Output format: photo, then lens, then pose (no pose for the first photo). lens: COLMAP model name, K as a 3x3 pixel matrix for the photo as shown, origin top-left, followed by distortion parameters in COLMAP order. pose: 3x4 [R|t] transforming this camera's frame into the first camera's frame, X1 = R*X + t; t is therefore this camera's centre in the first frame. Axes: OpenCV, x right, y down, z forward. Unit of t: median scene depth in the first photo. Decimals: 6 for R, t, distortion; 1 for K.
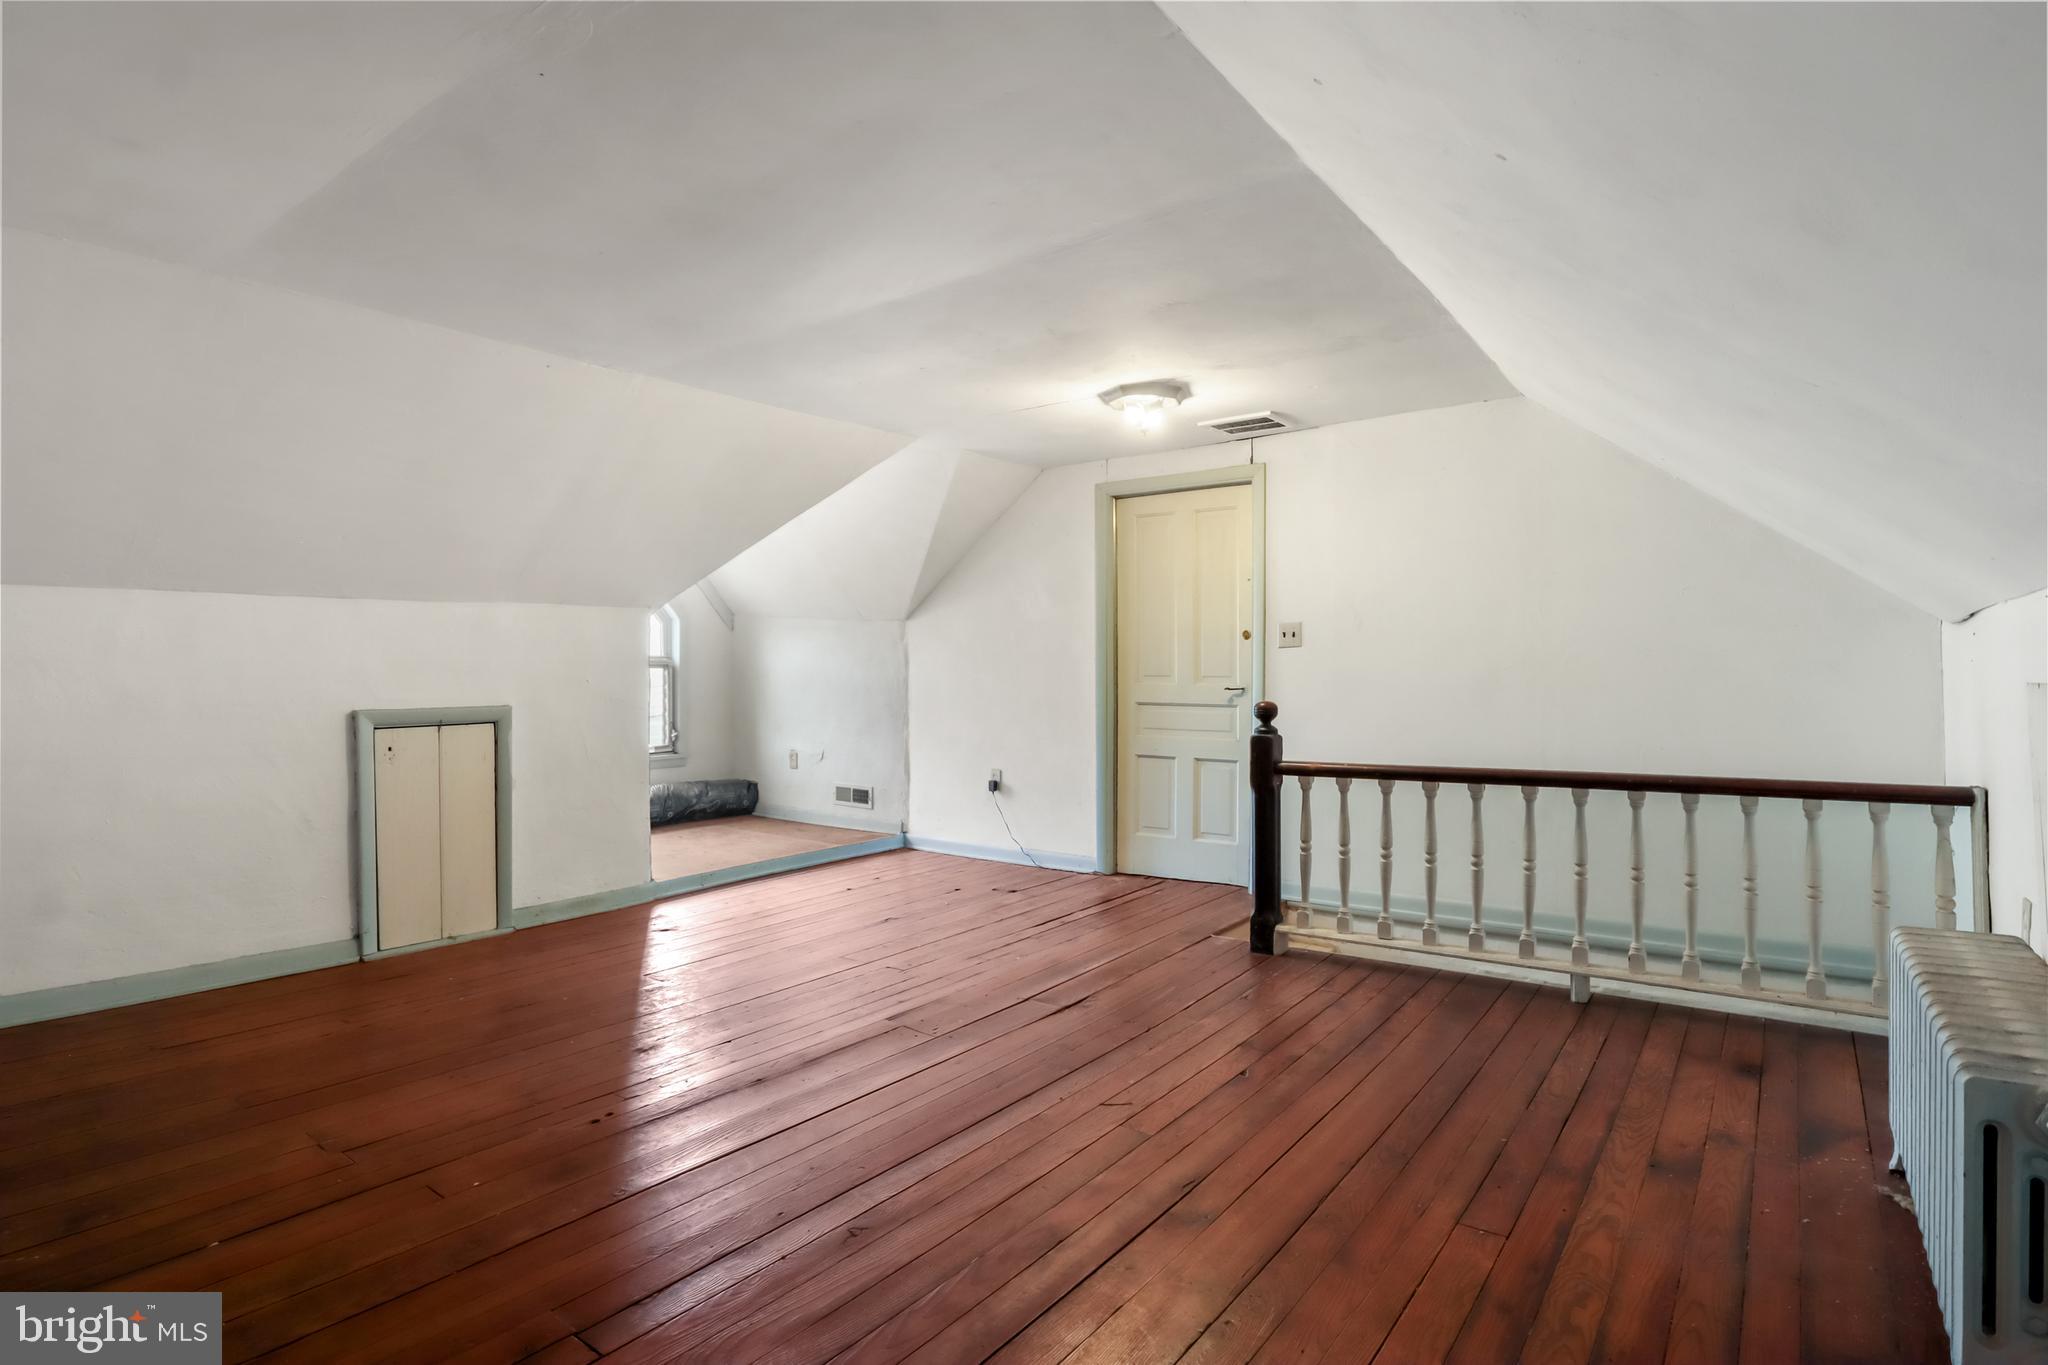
lens RADIAL K [[1031.3, 0, 1028.0], [0, 1031.3, 675.7], [0, 0, 1]] dist [-0.040519, 0.010485]
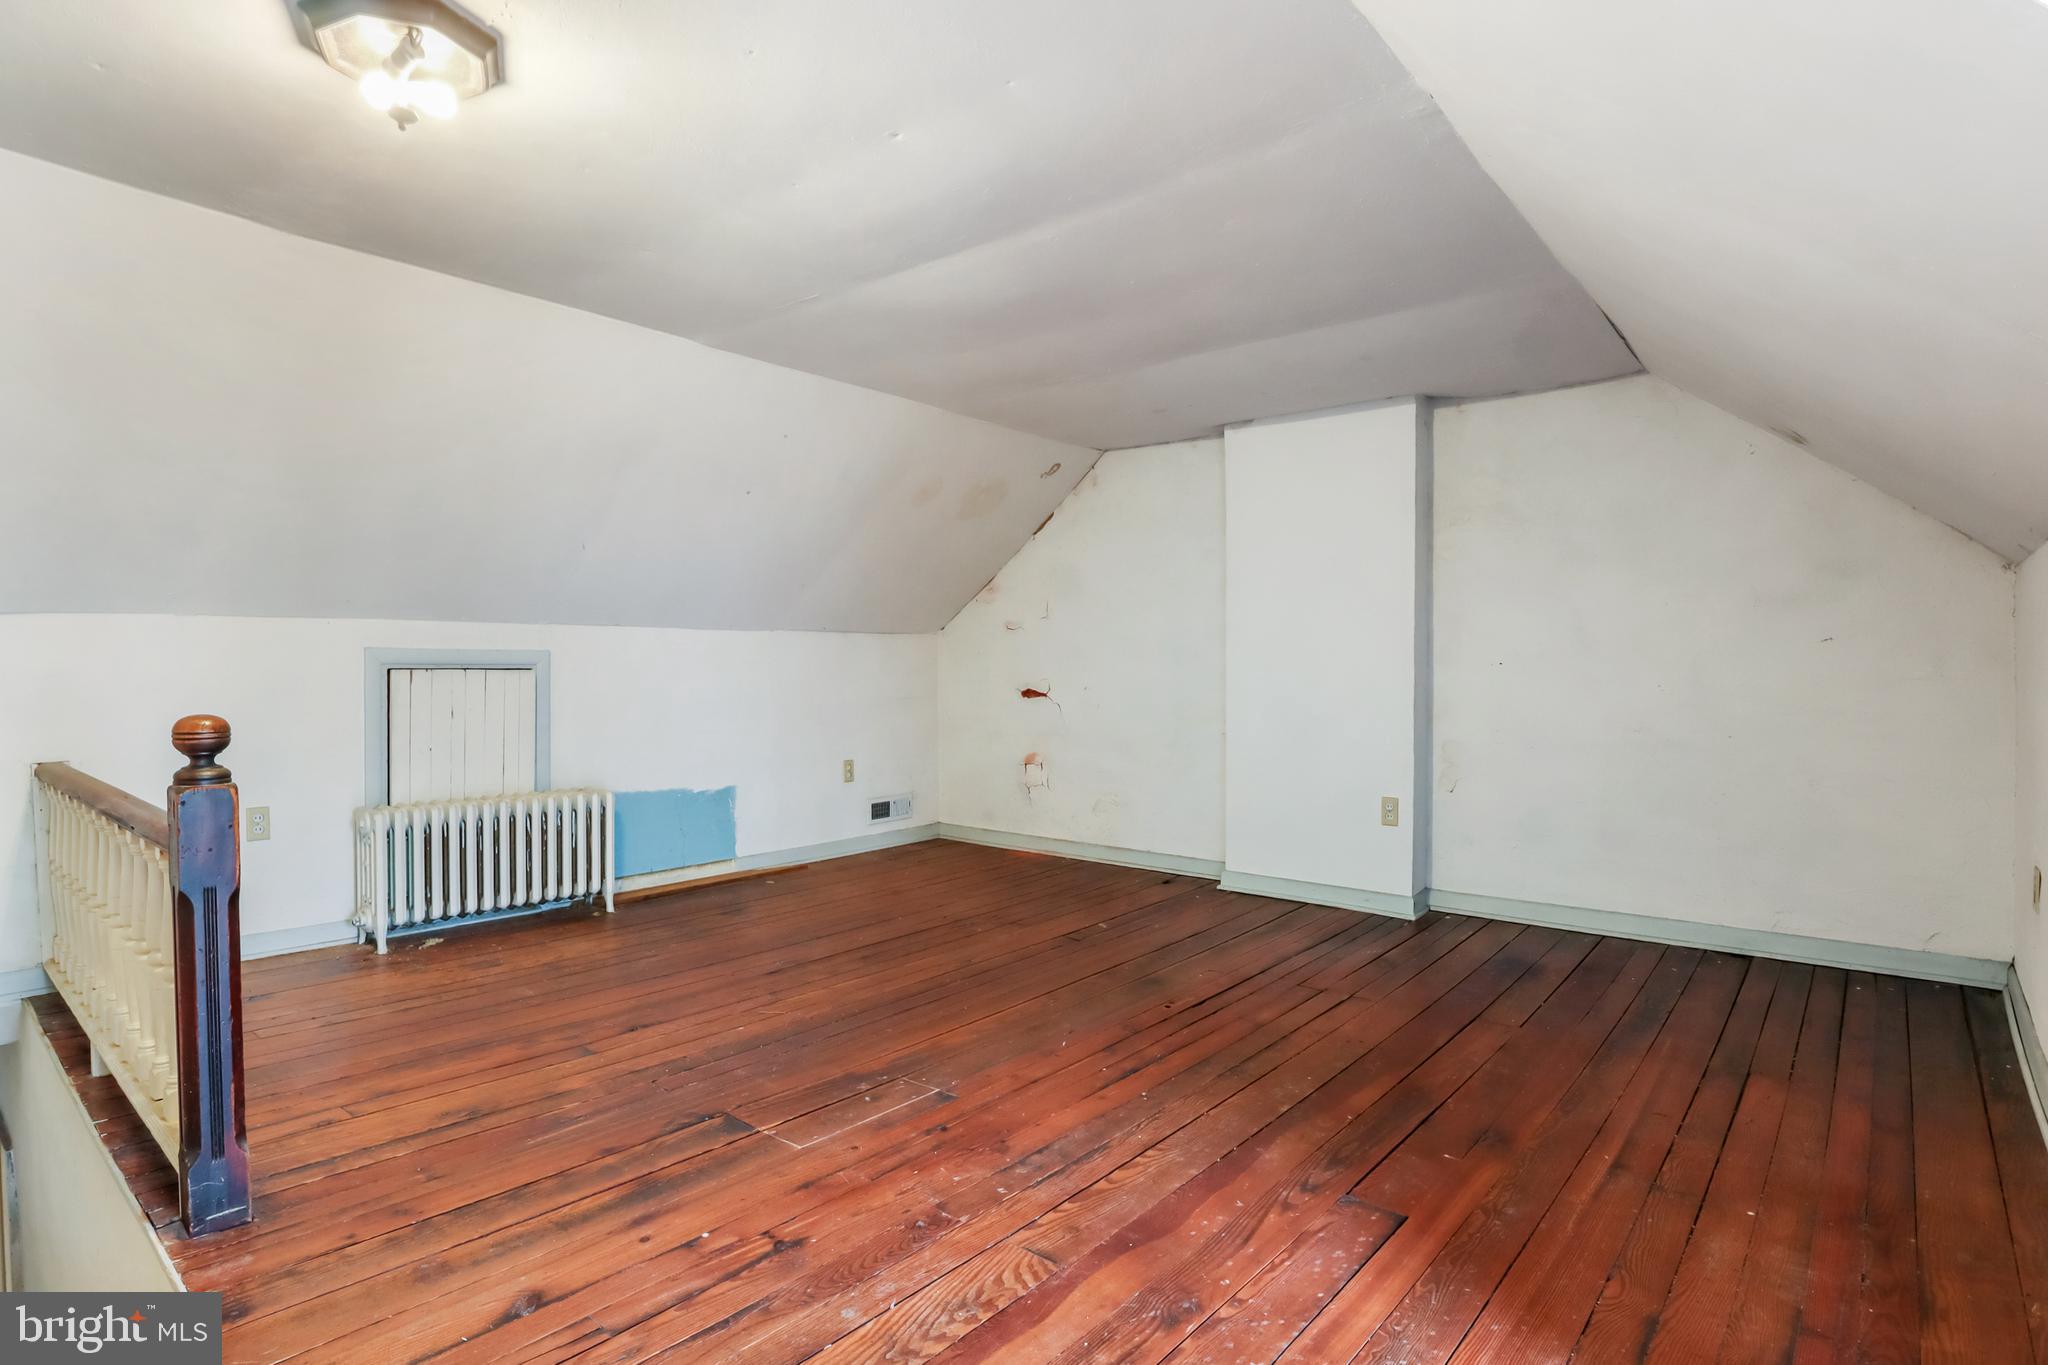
lens RADIAL K [[1031.3, 0, 1019.3], [0, 1031.3, 679.0], [0, 0, 1]] dist [-0.040519, 0.010485]
pose [[-0.998532, 0.002682, 0.054092, -0.272904], [0.003011, 0.999977, 0.005998, 0.003219], [-0.054074, 0.006152, -0.998518, 2.141876]]
